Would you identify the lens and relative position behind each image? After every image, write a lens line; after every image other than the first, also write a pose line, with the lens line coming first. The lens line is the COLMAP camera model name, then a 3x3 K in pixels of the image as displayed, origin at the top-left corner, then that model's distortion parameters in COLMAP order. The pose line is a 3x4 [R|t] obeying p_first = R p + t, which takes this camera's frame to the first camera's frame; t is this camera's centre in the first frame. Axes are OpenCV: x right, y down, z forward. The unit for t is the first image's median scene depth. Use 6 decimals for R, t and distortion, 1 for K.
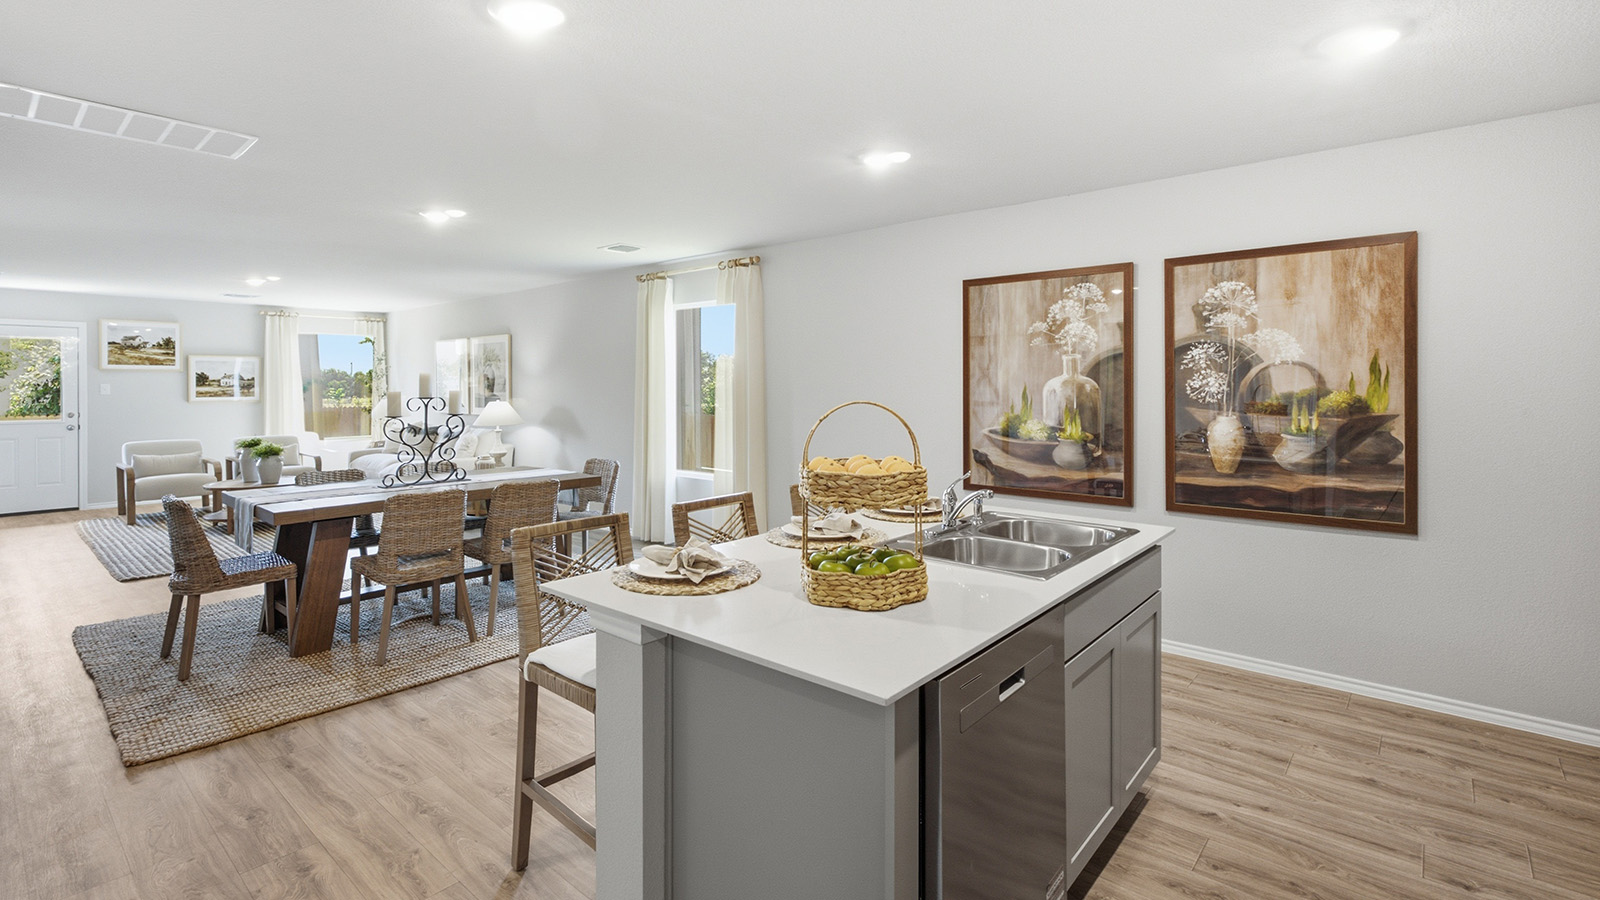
lens RADIAL K [[731.7, 0, 793.8], [0, 731.7, 392.3], [0, 0, 1]] dist [-0.002740, 0.002943]
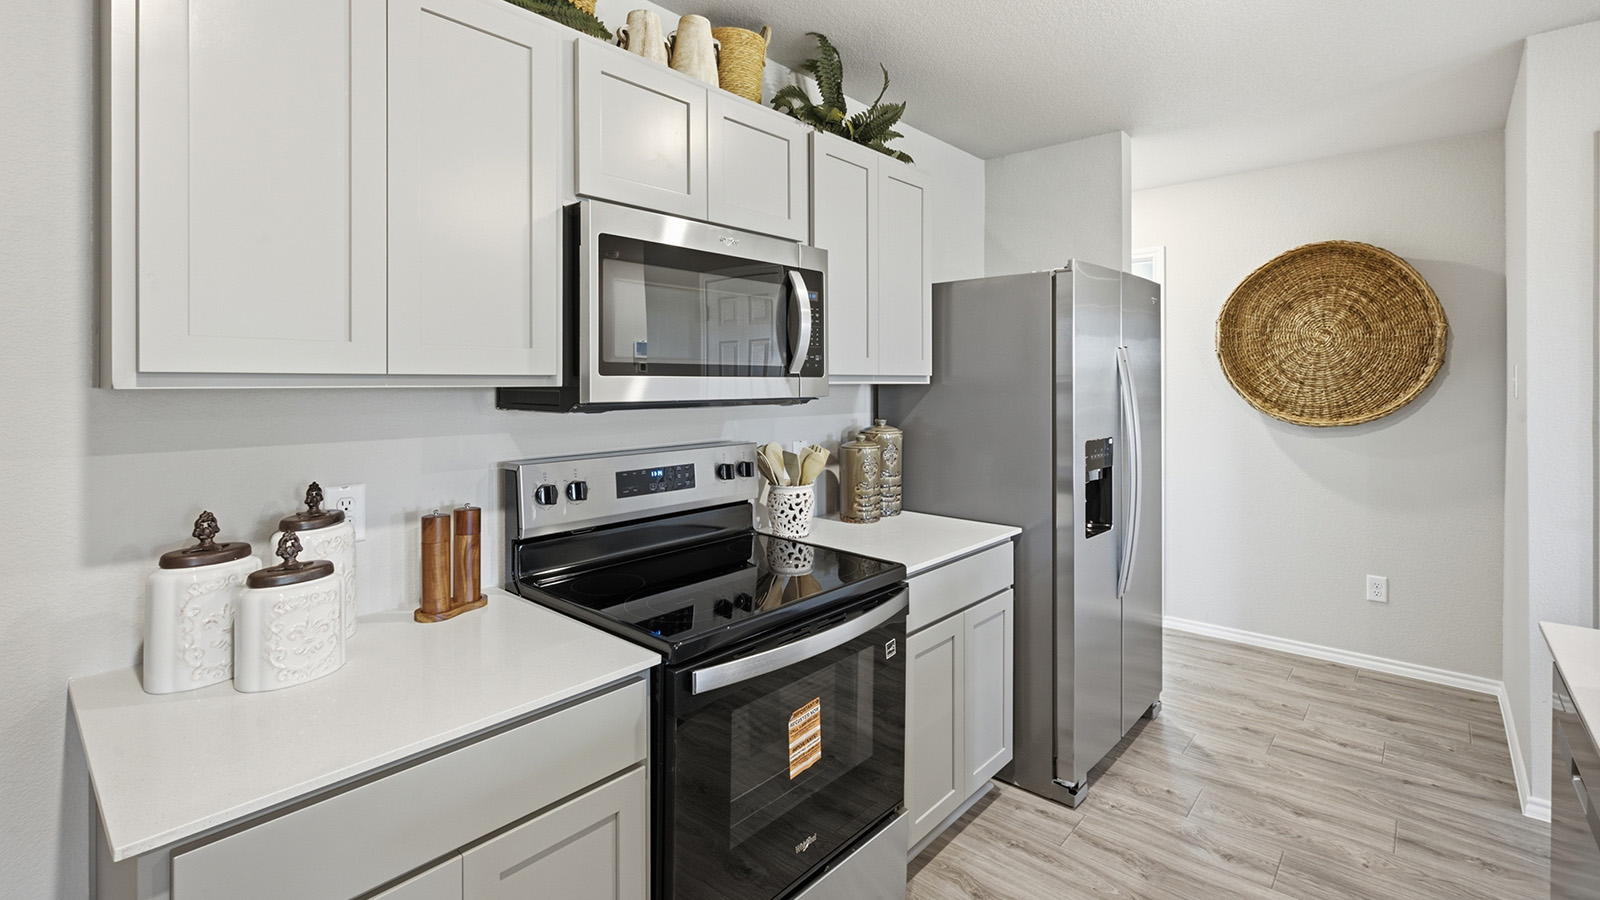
lens RADIAL K [[731.7, 0, 792.4], [0, 731.7, 374.0], [0, 0, 1]] dist [-0.002740, 0.002943]
pose [[-0.999993, 0.002296, 0.002925, 0.232916], [0.002312, 0.999983, 0.005281, -0.003166], [-0.002912, 0.005288, -0.999982, 0.313879]]
